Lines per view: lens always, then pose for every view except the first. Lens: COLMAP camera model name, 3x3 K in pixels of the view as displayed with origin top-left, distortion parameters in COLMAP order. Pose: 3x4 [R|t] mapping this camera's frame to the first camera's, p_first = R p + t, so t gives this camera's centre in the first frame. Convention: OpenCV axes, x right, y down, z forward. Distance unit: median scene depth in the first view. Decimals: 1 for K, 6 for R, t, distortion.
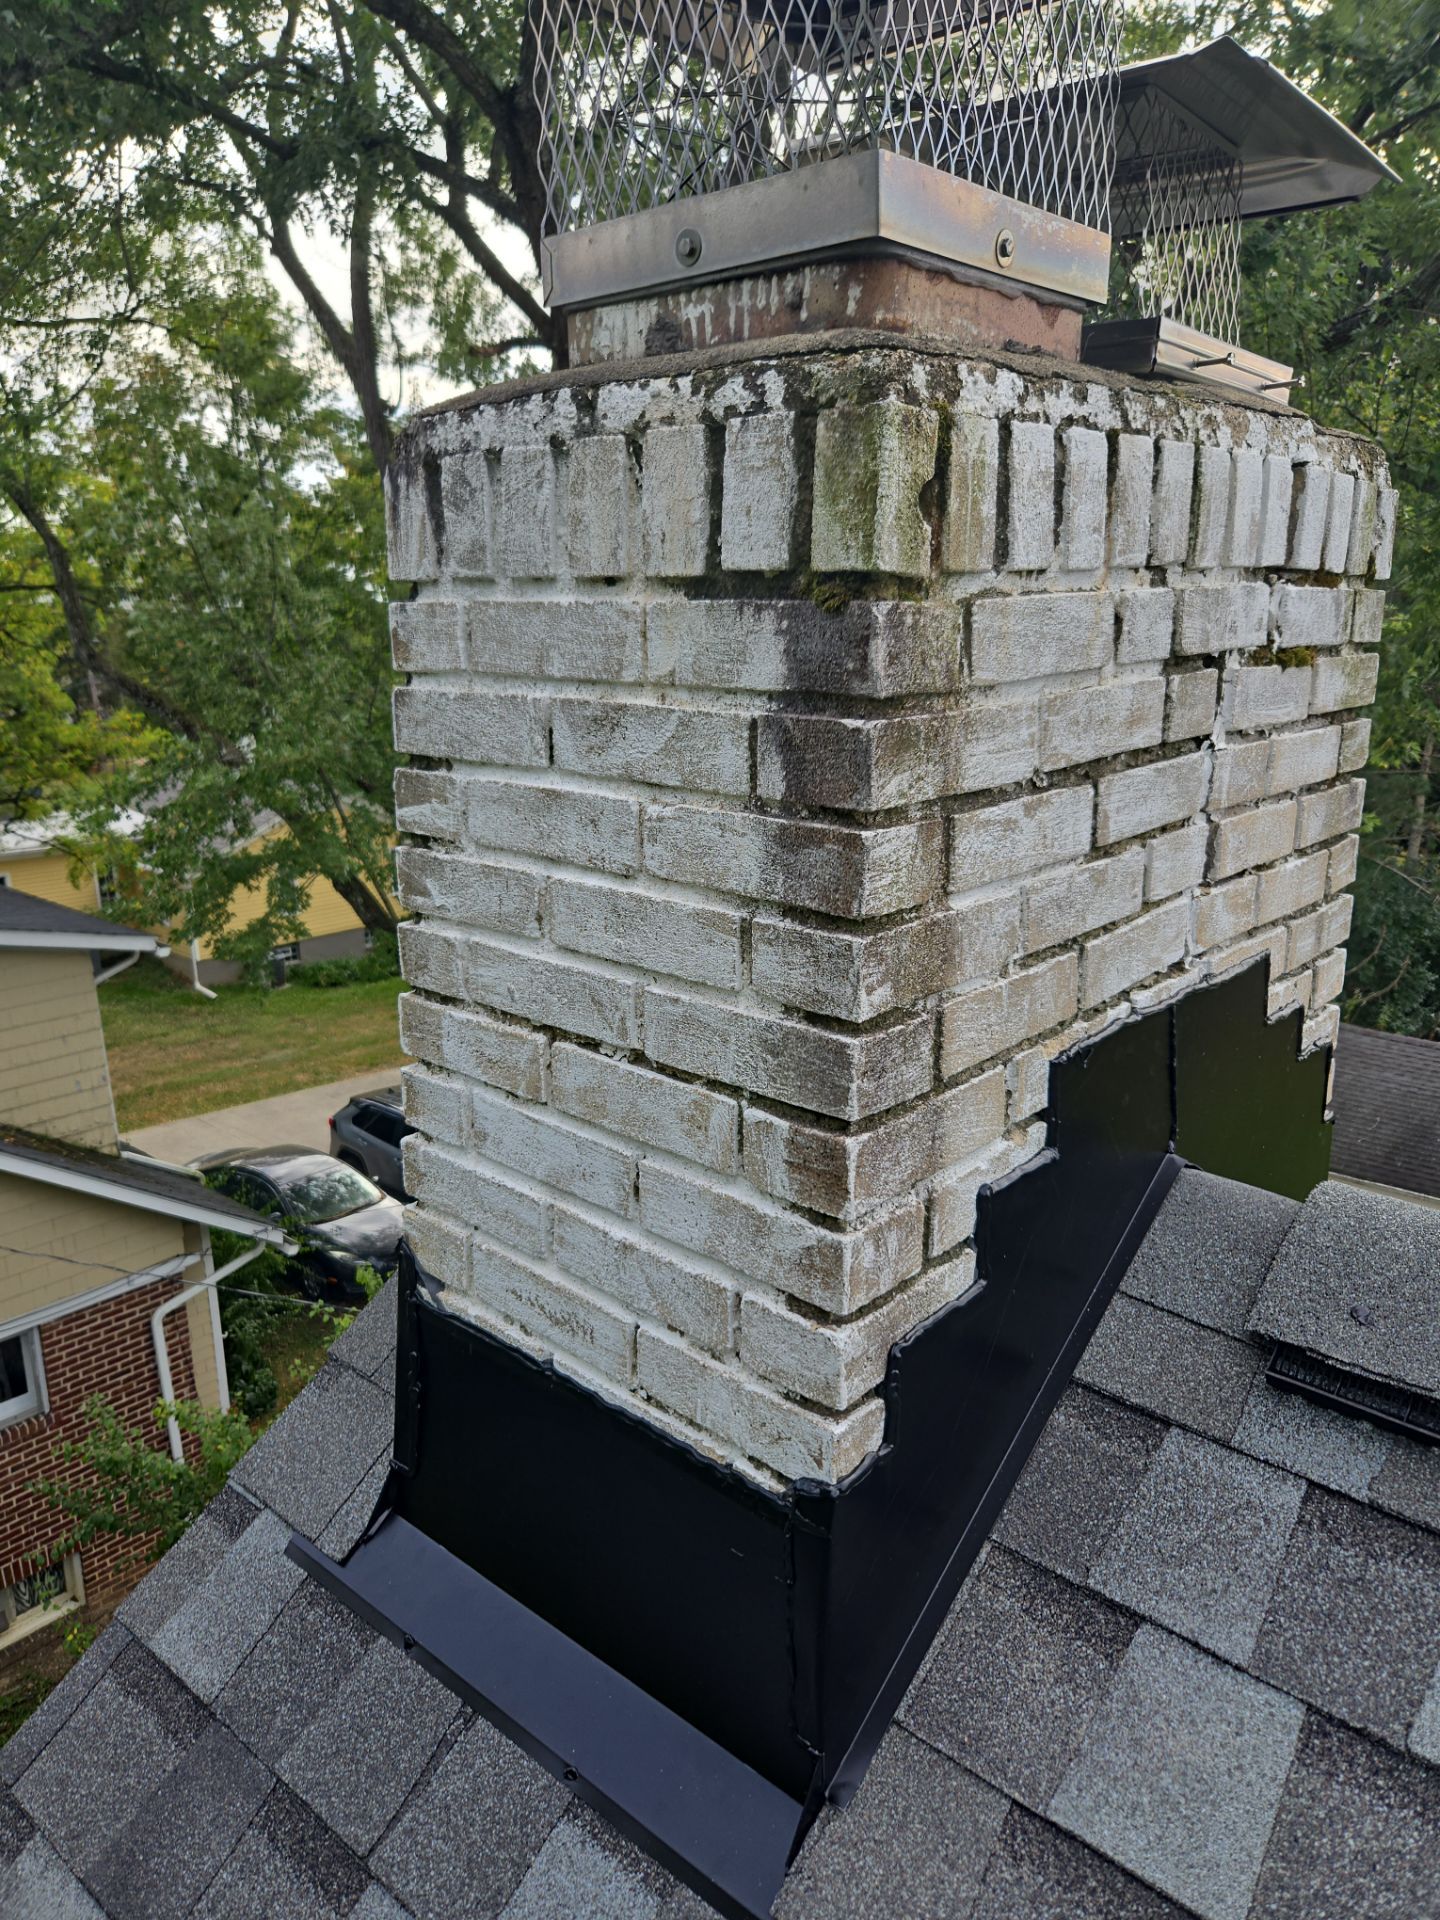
lens RADIAL K [[1358.8, 0, 724.8], [0, 1358.8, 924.1], [0, 0, 1]] dist [0.067057, -0.057307]
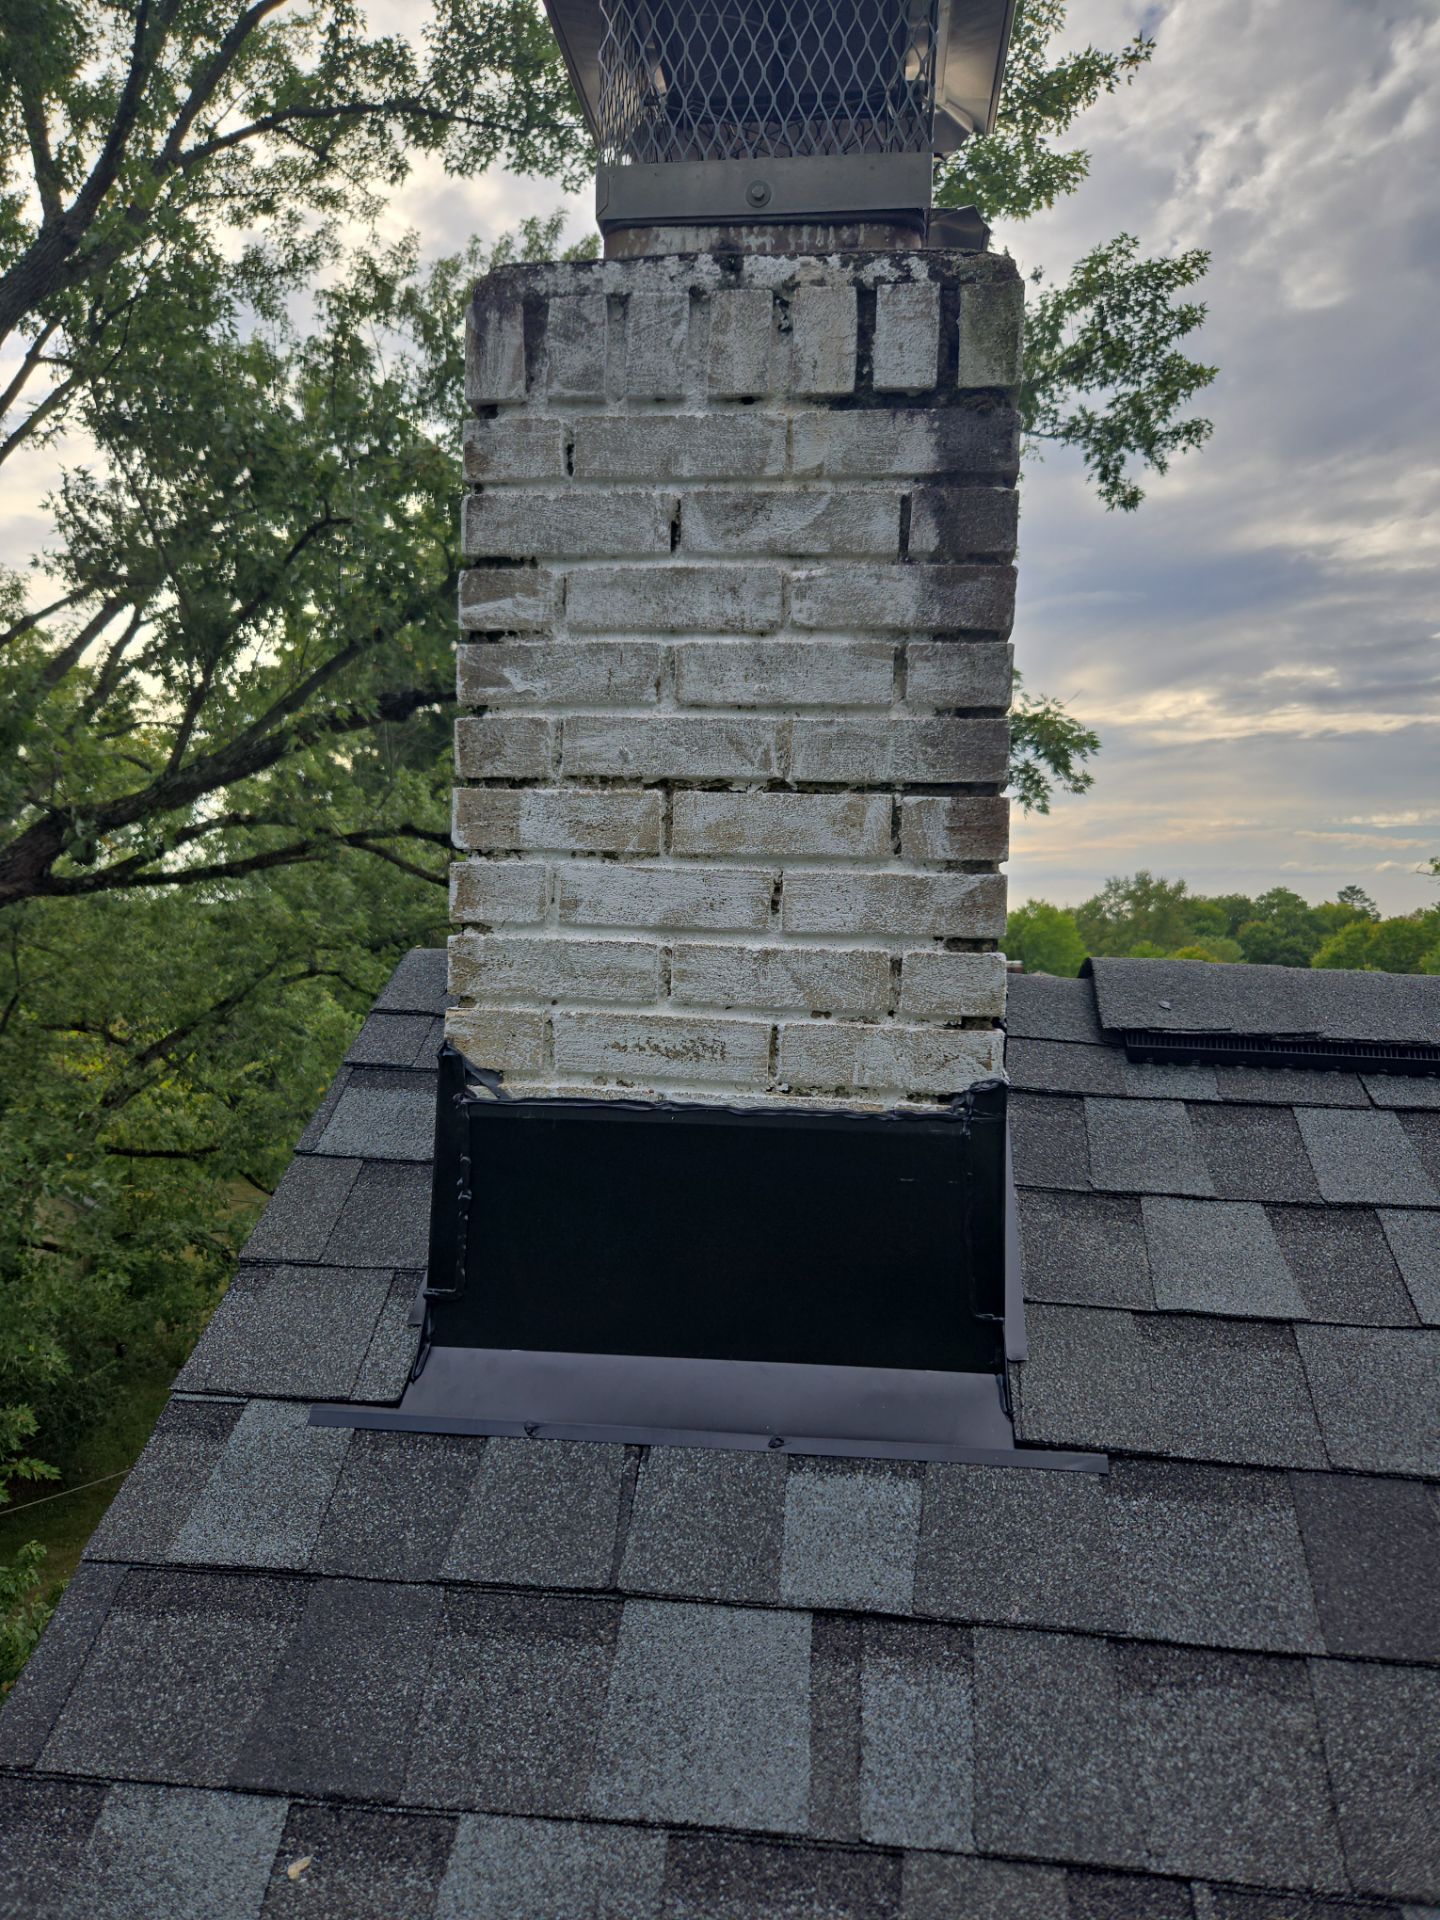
lens RADIAL K [[1379.0, 0, 720.0], [0, 1379.0, 960.0], [0, 0, 1]] dist [0.064992, -0.099970]
pose [[0.803815, 0.013277, 0.594731, -0.855867], [0.119225, 0.975871, -0.182926, 0.482467], [-0.582809, 0.217945, 0.782837, 0.119935]]
